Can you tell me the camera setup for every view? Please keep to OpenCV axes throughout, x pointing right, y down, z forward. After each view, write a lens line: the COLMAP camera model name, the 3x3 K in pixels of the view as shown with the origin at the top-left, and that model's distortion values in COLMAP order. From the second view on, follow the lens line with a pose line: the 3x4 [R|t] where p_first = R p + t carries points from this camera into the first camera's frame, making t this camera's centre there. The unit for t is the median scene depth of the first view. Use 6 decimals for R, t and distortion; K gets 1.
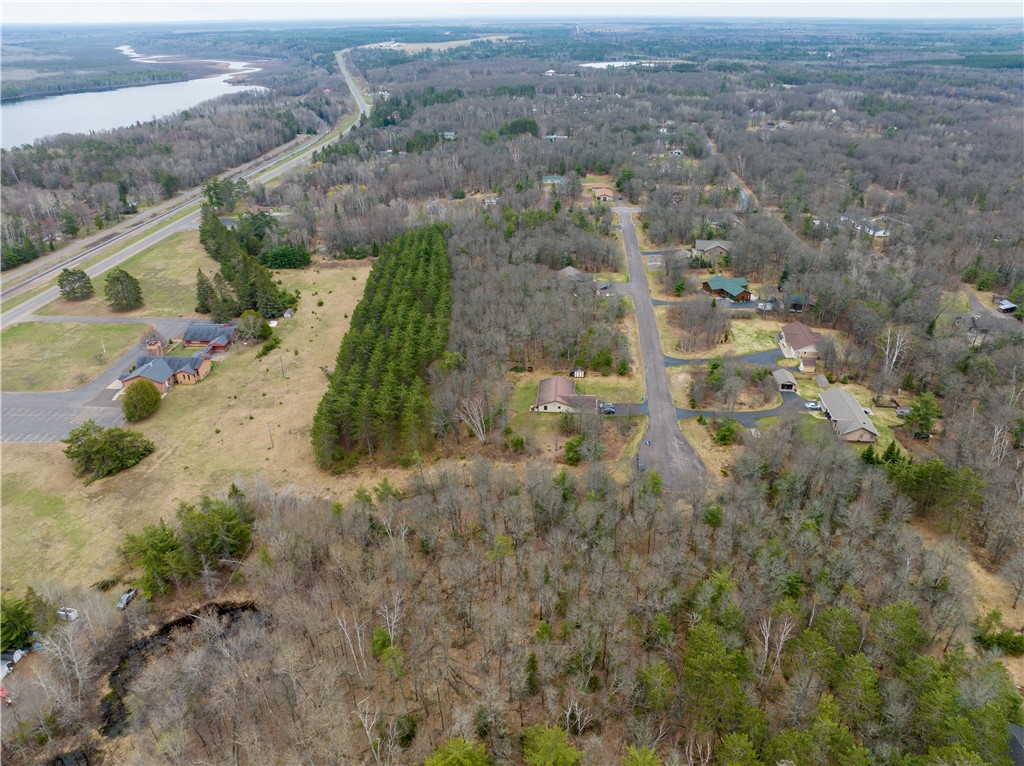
lens RADIAL K [[718.7, 0, 512.7], [0, 718.7, 388.0], [0, 0, 1]] dist [-0.046069, 0.014400]
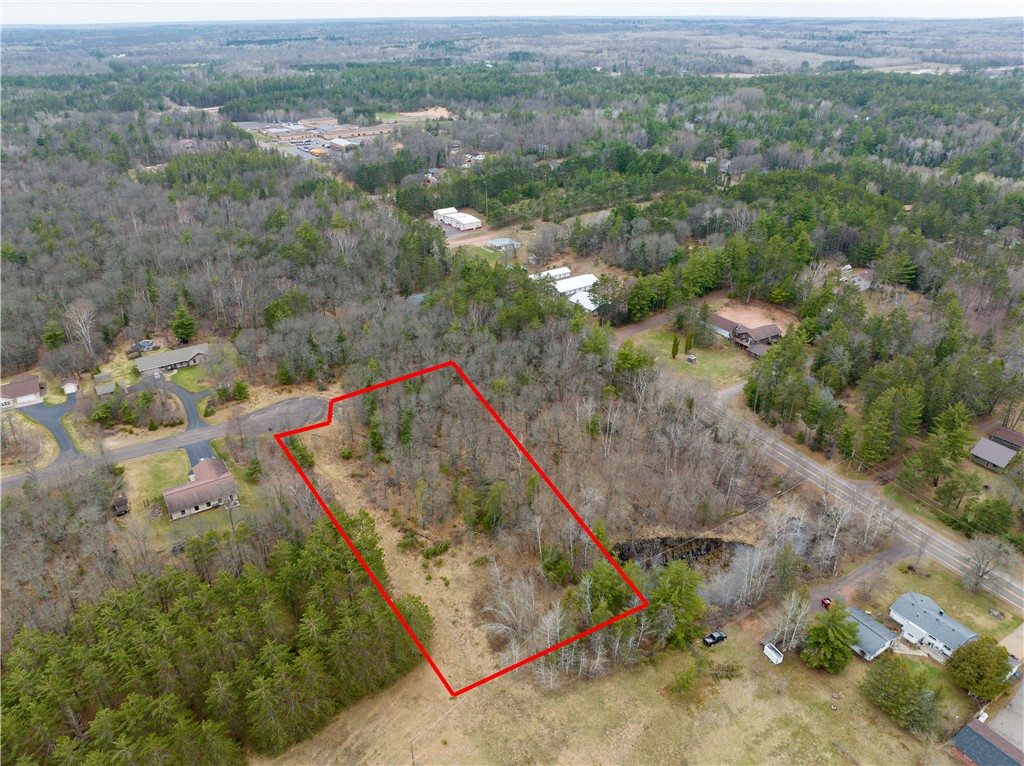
lens RADIAL K [[718.7, 0, 512.7], [0, 718.7, 388.0], [0, 0, 1]] dist [-0.046069, 0.014400]
pose [[-0.612861, -0.356890, 0.705004, -0.643459], [0.379283, 0.649839, 0.658676, -0.438899], [-0.693214, 0.671073, -0.262898, 0.842210]]
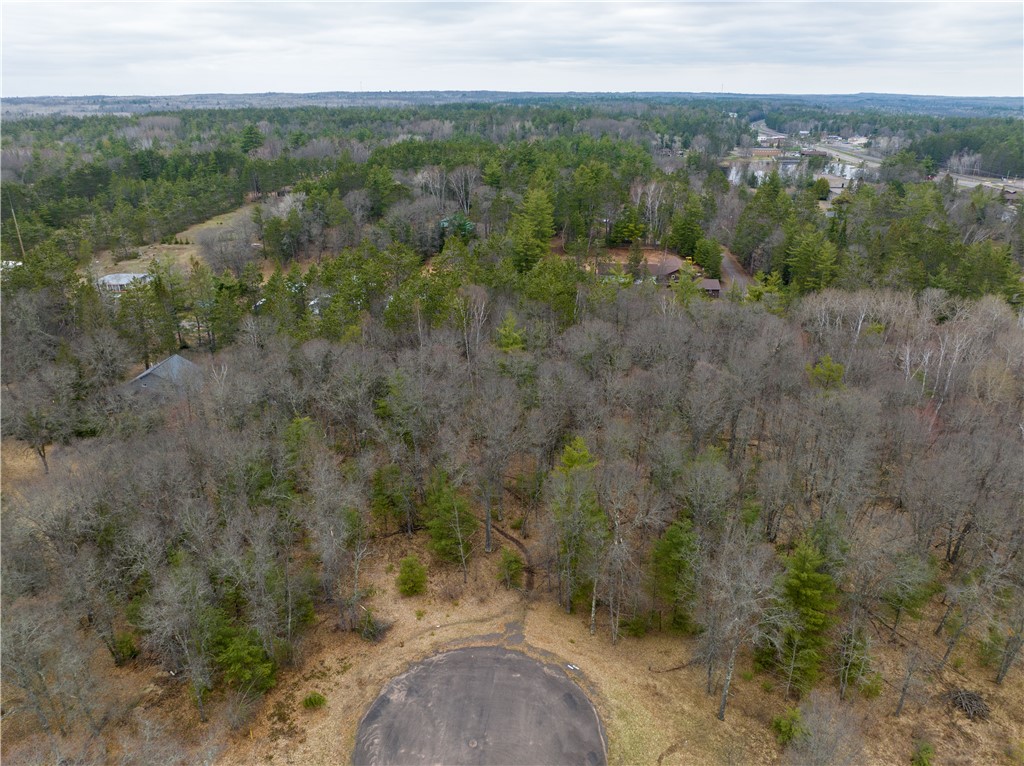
lens RADIAL K [[718.7, 0, 512.7], [0, 718.7, 388.0], [0, 0, 1]] dist [-0.046069, 0.014400]
pose [[-0.999916, 0.012912, 0.000639, 0.165432], [0.008777, 0.641712, 0.766896, -0.164773], [0.009492, 0.766837, -0.641772, 0.874788]]
